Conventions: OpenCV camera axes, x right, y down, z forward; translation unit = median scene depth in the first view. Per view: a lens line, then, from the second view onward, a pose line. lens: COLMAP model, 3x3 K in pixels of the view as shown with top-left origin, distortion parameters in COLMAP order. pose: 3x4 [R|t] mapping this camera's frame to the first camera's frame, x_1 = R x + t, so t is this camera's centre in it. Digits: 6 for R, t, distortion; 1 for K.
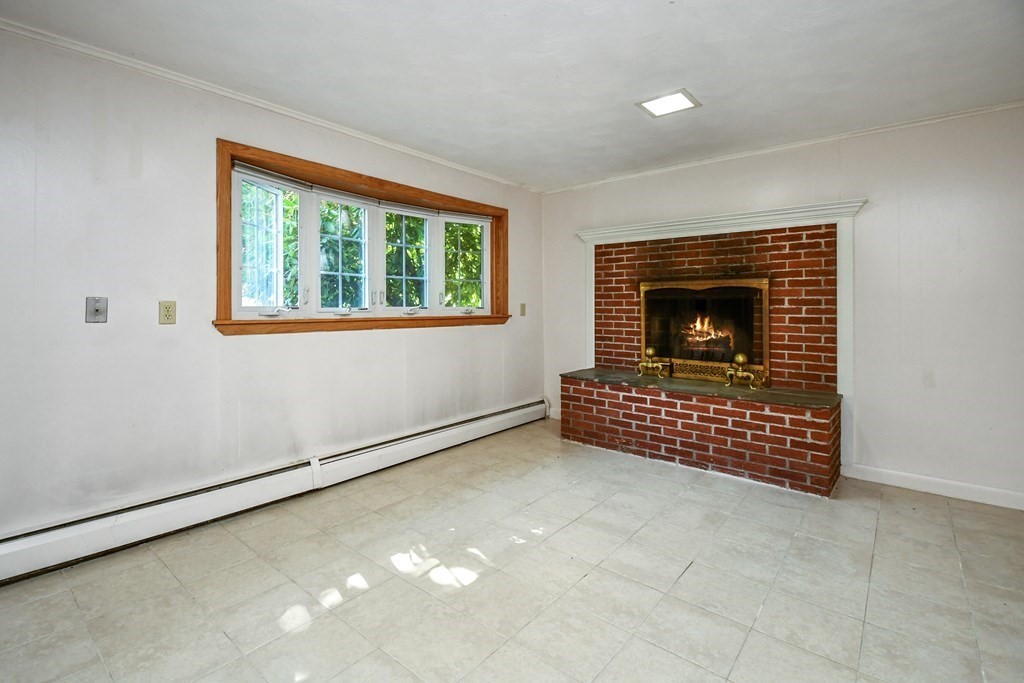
lens RADIAL K [[464.7, 0, 508.3], [0, 464.7, 304.6], [0, 0, 1]] dist [0.028224, -0.000356]
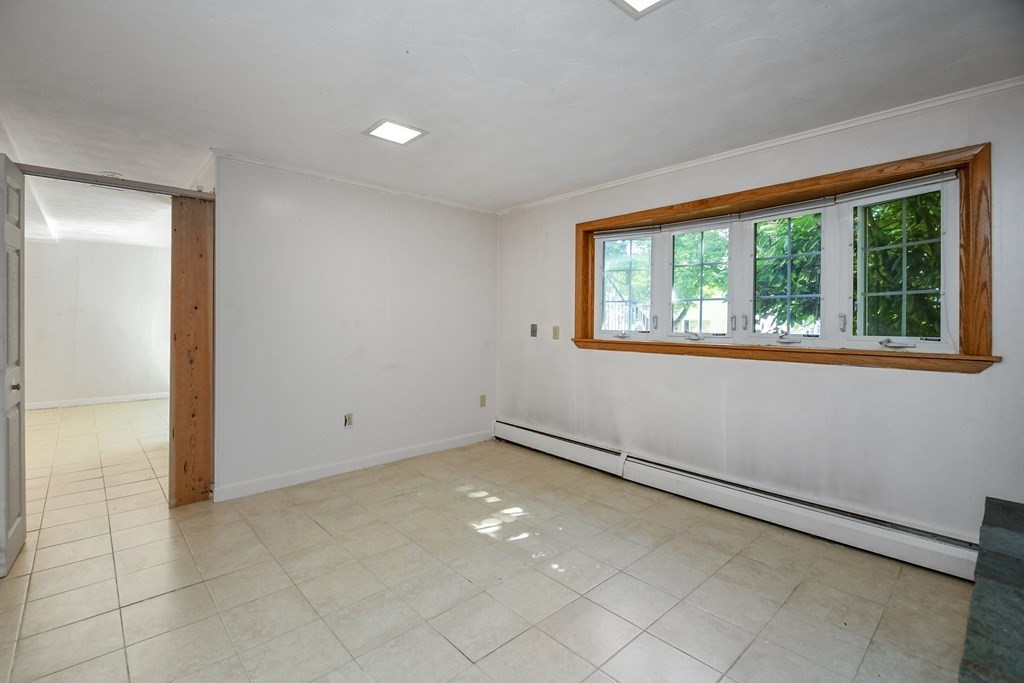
lens RADIAL K [[464.7, 0, 505.8], [0, 464.7, 324.2], [0, 0, 1]] dist [0.028224, -0.000356]
pose [[-0.134157, 0.001876, -0.990958, 0.926231], [-0.005903, 0.999979, 0.002692, -0.016478], [0.990943, 0.006211, -0.134143, 0.923135]]
